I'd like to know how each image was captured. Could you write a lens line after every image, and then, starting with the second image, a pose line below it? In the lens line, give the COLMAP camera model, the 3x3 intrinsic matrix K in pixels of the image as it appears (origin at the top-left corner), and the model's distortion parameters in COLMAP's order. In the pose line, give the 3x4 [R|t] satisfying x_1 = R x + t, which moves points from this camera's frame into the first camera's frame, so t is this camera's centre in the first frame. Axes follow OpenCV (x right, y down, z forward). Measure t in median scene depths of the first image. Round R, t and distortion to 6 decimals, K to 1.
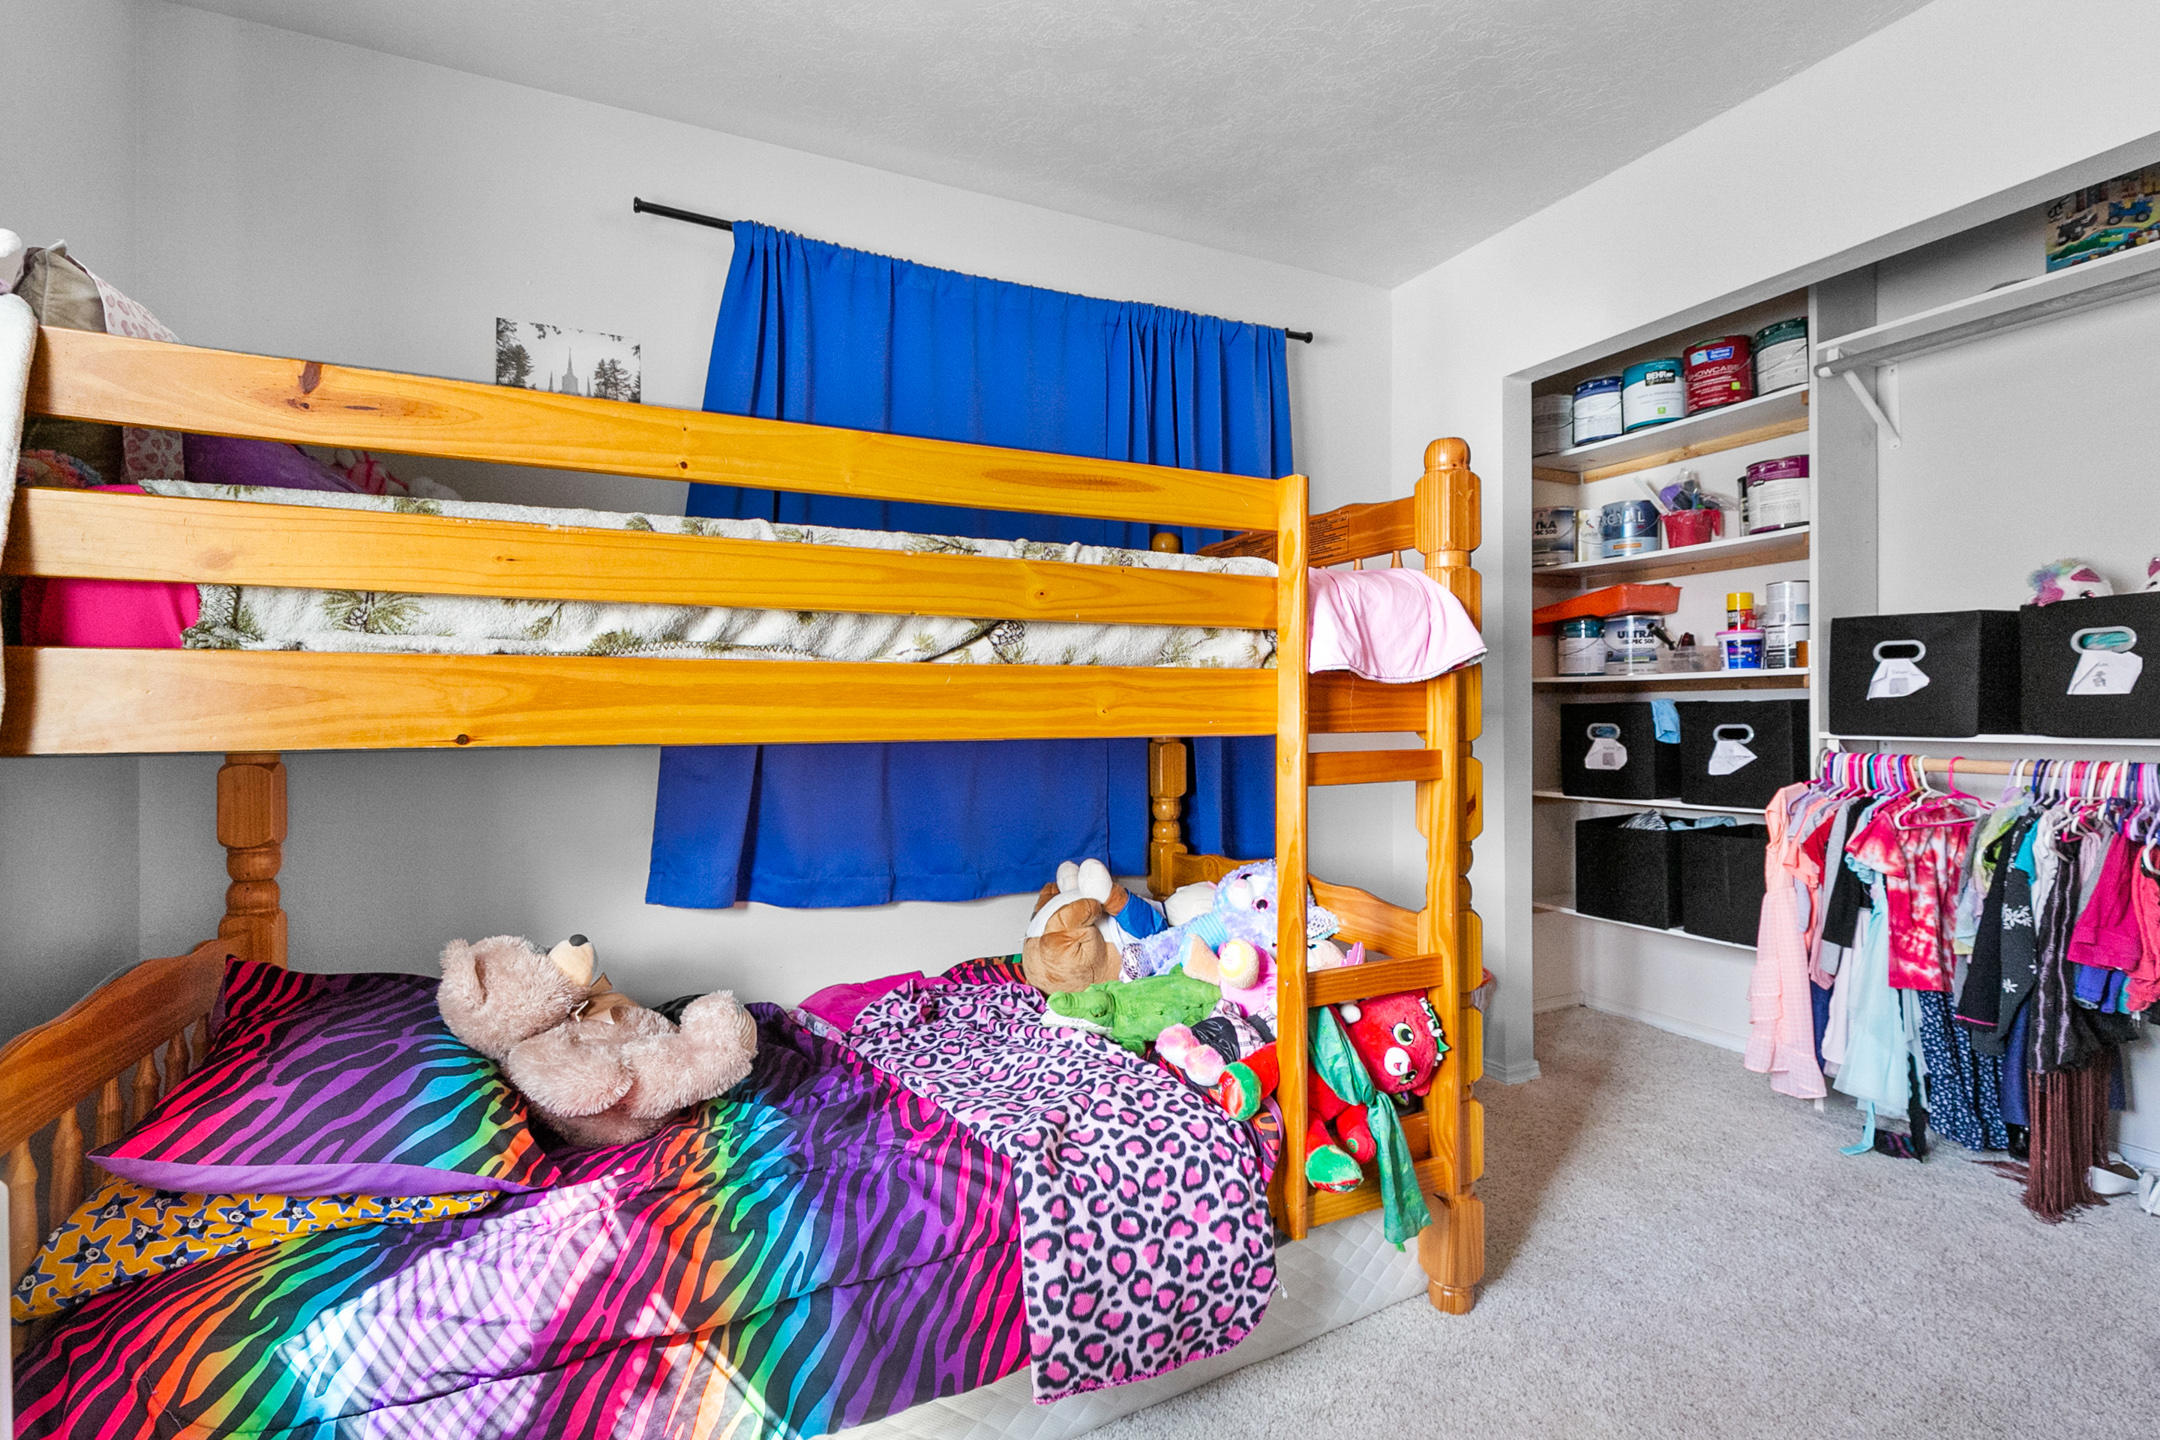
lens RADIAL K [[981.8, 0, 1080.0], [0, 981.8, 720.0], [0, 0, 1]] dist [0.002219, -0.000090]
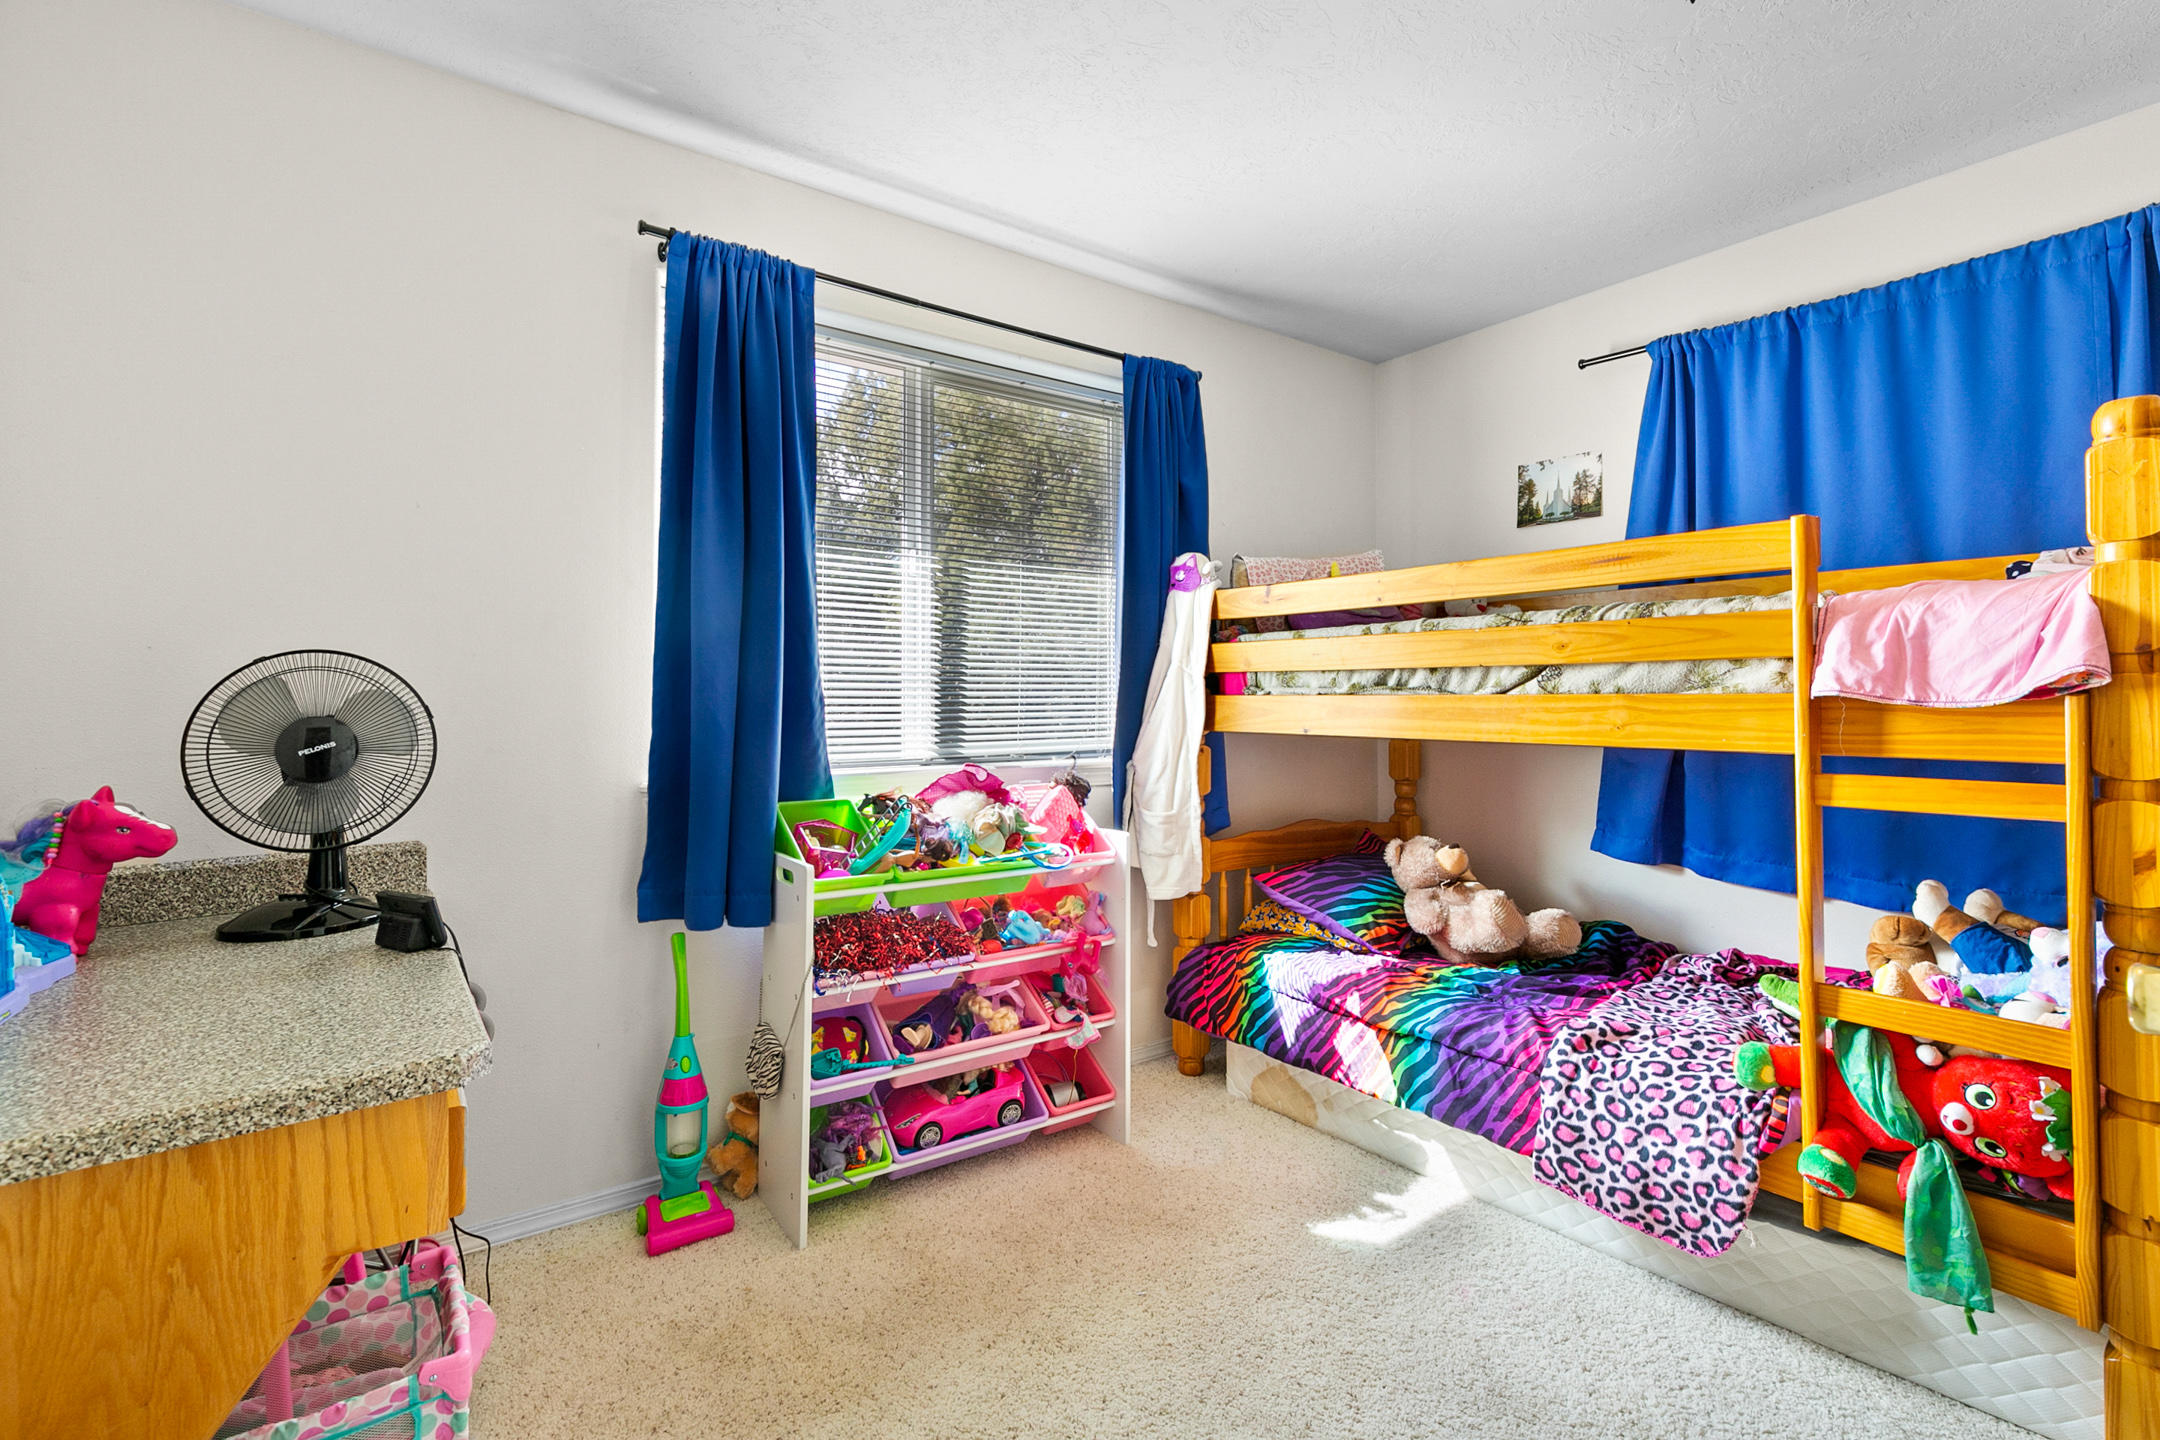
lens RADIAL K [[981.8, 0, 1080.0], [0, 981.8, 720.0], [0, 0, 1]] dist [0.002219, -0.000090]
pose [[0.174800, 0.028146, -0.984202, 1.227667], [-0.006133, 0.999603, 0.027497, -0.052806], [0.984585, 0.001230, 0.174903, 0.031736]]
